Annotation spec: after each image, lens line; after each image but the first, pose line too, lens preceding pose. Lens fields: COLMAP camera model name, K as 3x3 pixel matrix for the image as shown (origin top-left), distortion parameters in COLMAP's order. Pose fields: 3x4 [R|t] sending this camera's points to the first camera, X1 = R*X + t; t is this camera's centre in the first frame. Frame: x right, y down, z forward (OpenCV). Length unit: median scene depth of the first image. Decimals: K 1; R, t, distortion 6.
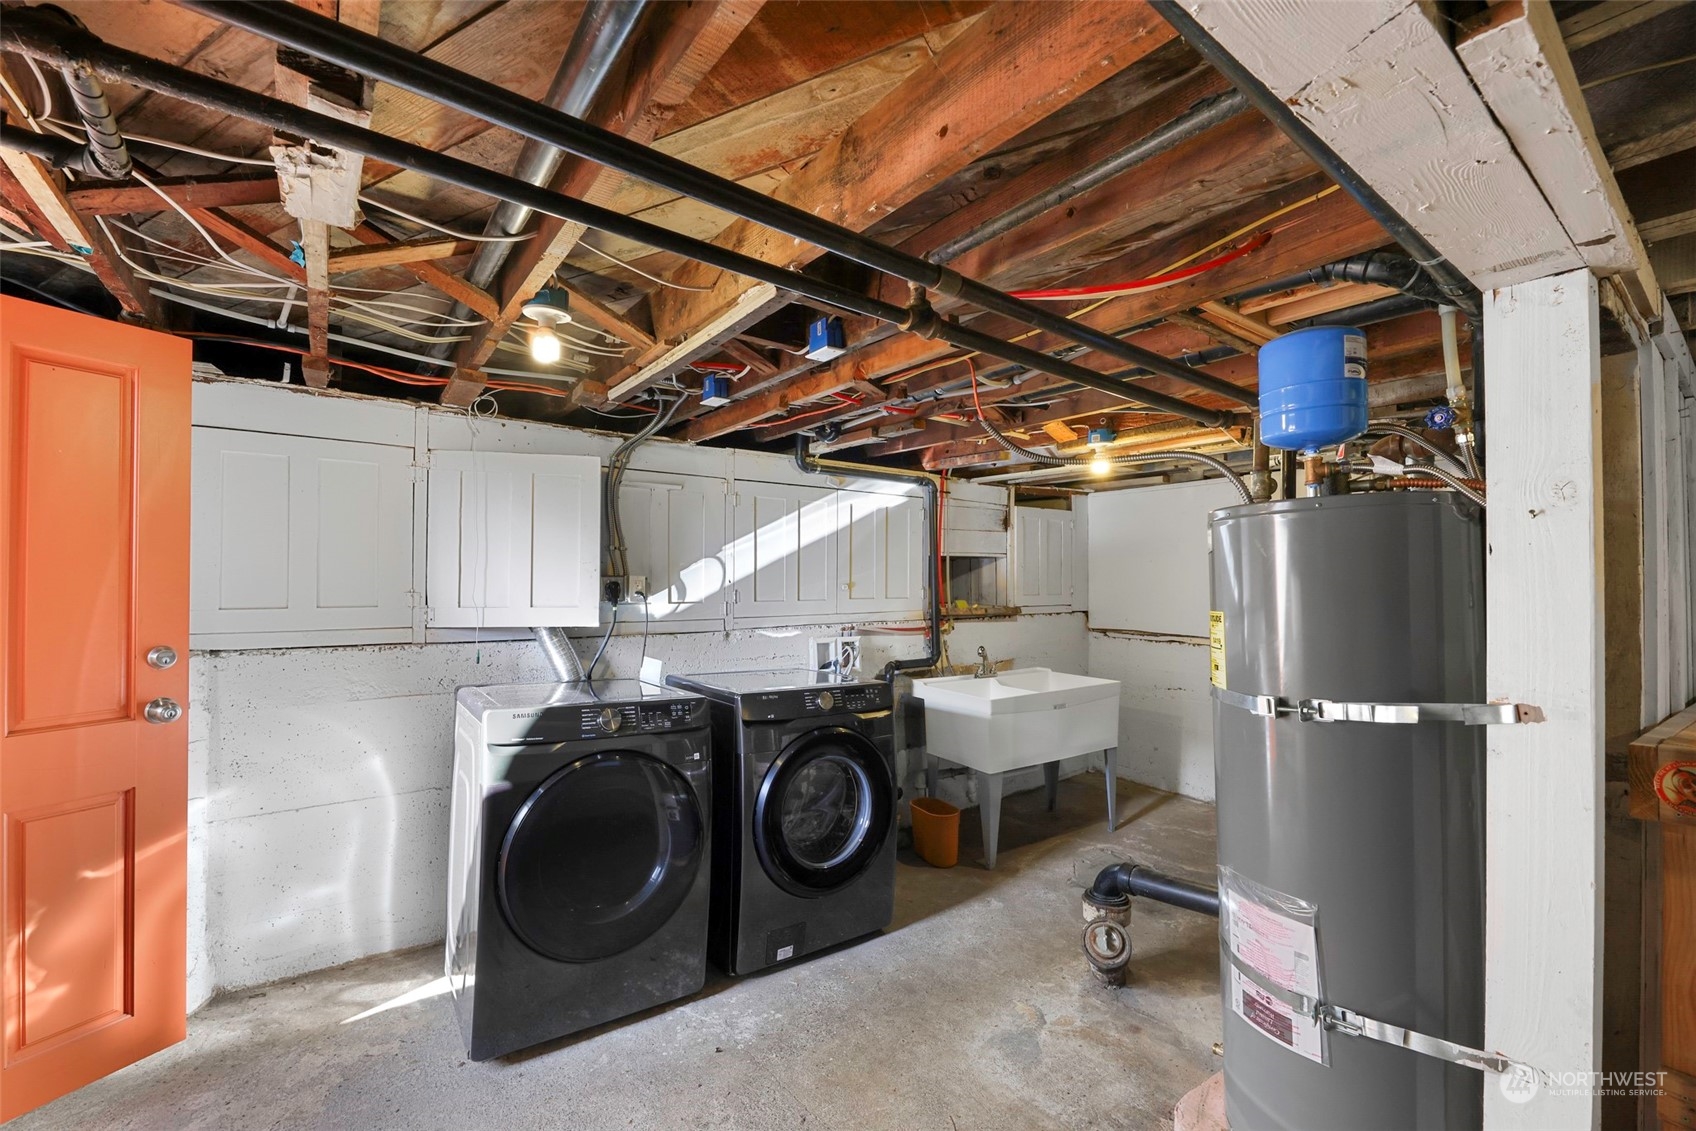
lens RADIAL K [[707.0, 0, 843.8], [0, 707.0, 575.3], [0, 0, 1]] dist [0.000883, -0.000267]
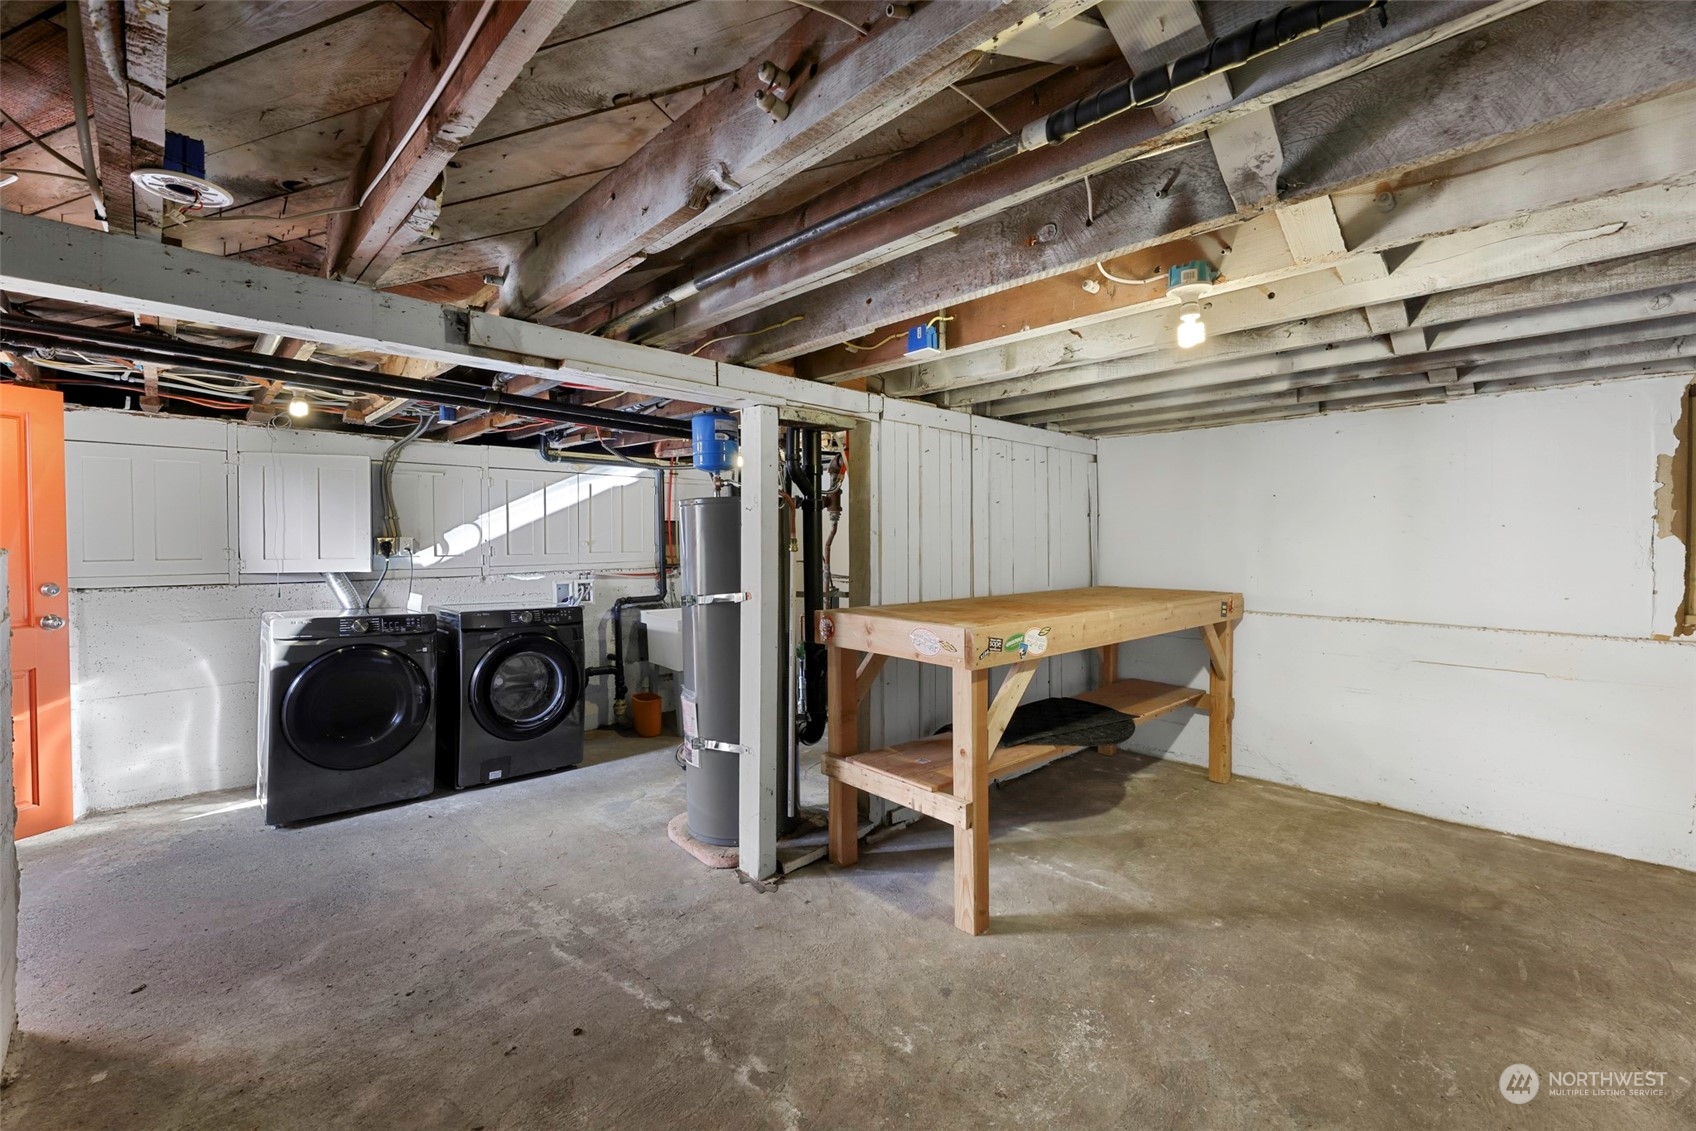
lens RADIAL K [[706.8, 0, 853.0], [0, 706.8, 550.9], [0, 0, 1]] dist [-0.000805, -0.000222]
pose [[0.989969, -0.008511, 0.141031, 0.484138], [0.004781, 0.999630, 0.026766, -0.006583], [-0.141206, -0.025823, 0.989643, -0.657654]]
